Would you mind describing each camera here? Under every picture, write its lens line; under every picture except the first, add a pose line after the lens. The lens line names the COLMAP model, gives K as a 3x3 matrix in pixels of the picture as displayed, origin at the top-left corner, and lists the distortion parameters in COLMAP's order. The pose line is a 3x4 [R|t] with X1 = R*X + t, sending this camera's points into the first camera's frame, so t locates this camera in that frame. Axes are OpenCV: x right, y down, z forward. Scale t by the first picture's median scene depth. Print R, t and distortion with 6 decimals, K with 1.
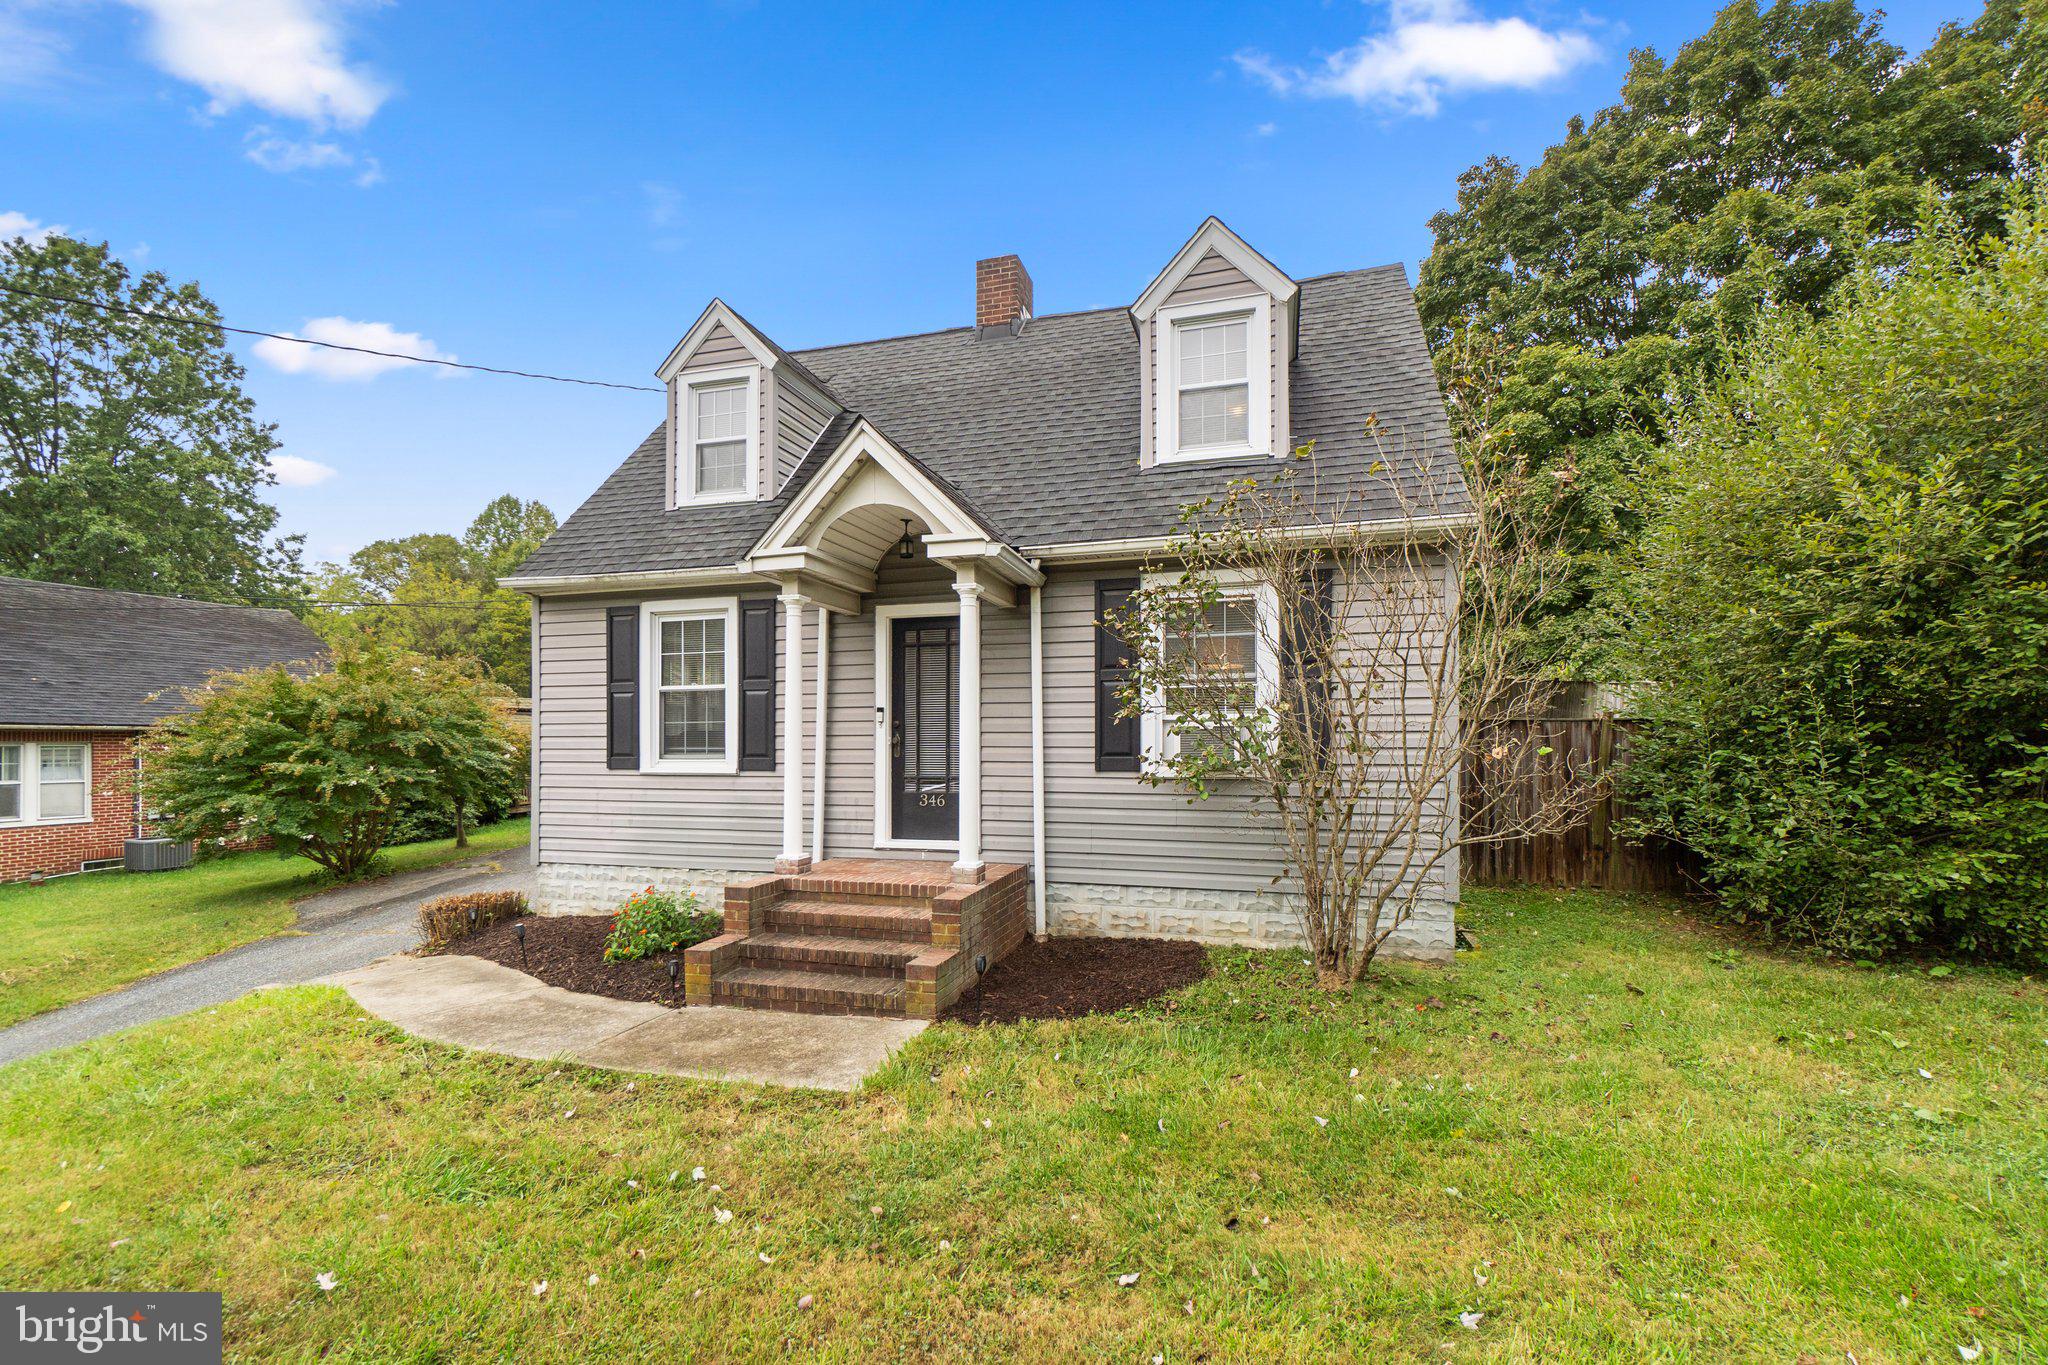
lens RADIAL K [[867.9, 0, 1024.8], [0, 867.9, 722.8], [0, 0, 1]] dist [-0.003613, -0.000068]
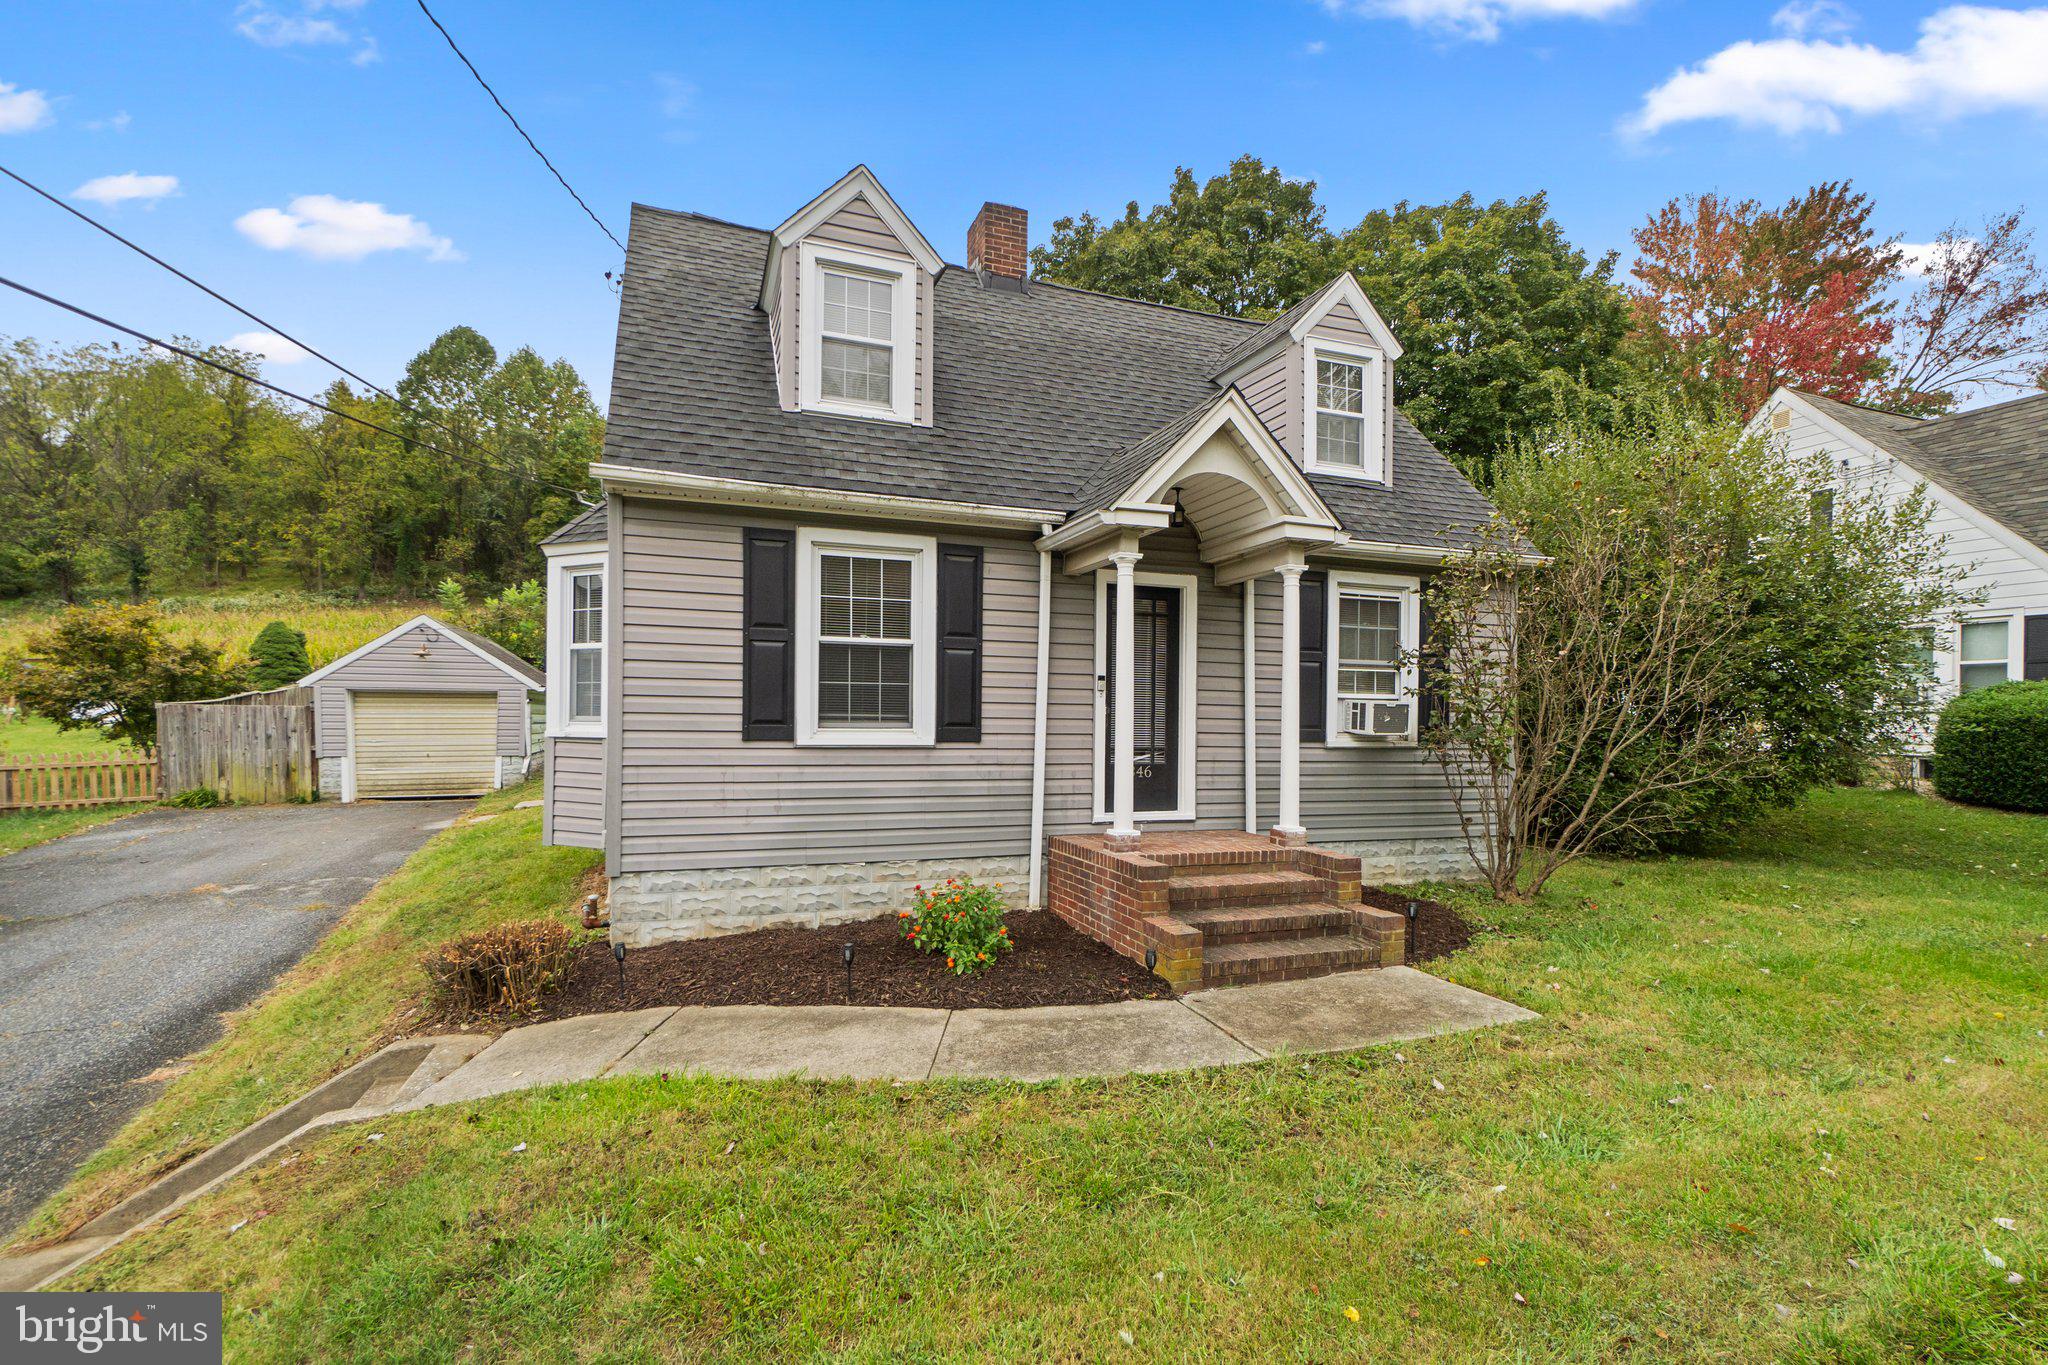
lens RADIAL K [[901.7, 0, 1016.8], [0, 901.7, 708.4], [0, 0, 1]] dist [-0.002385, -0.000315]
pose [[0.815991, 0.020888, 0.577687, -0.771566], [-0.027465, 0.999619, 0.002650, 0.017362], [-0.577412, -0.018028, 0.816254, 0.229881]]
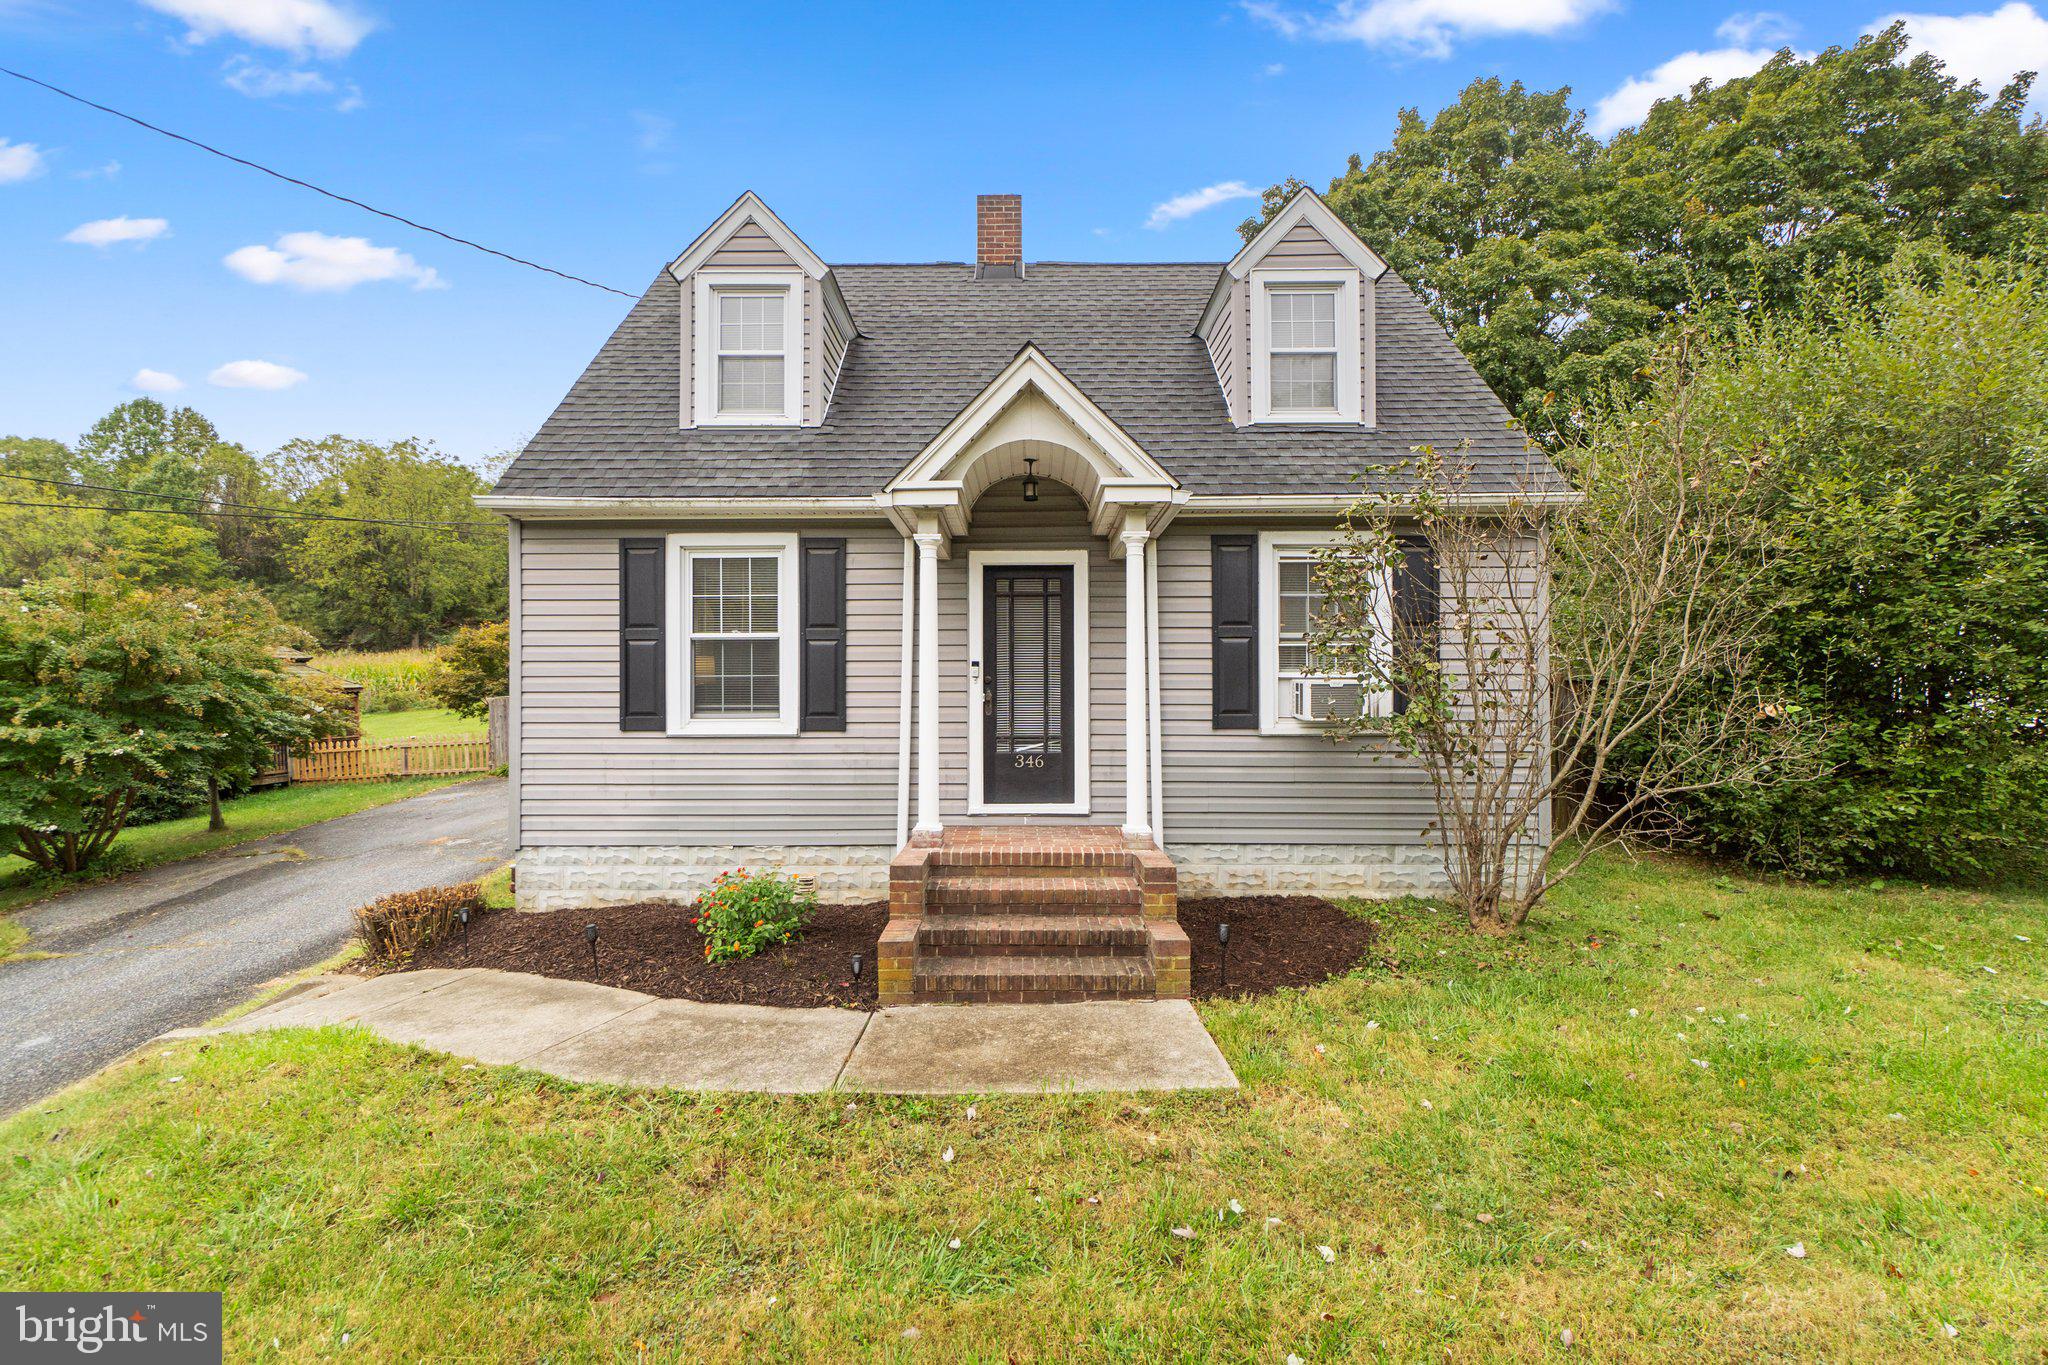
lens RADIAL K [[858.6, 0, 1013.9], [0, 858.6, 676.1], [0, 0, 1]] dist [-0.002513, 0.000371]
pose [[0.964743, 0.008127, 0.263067, -0.347123], [-0.006935, 0.999961, -0.005460, 0.002540], [-0.263101, 0.003443, 0.964762, 0.105030]]
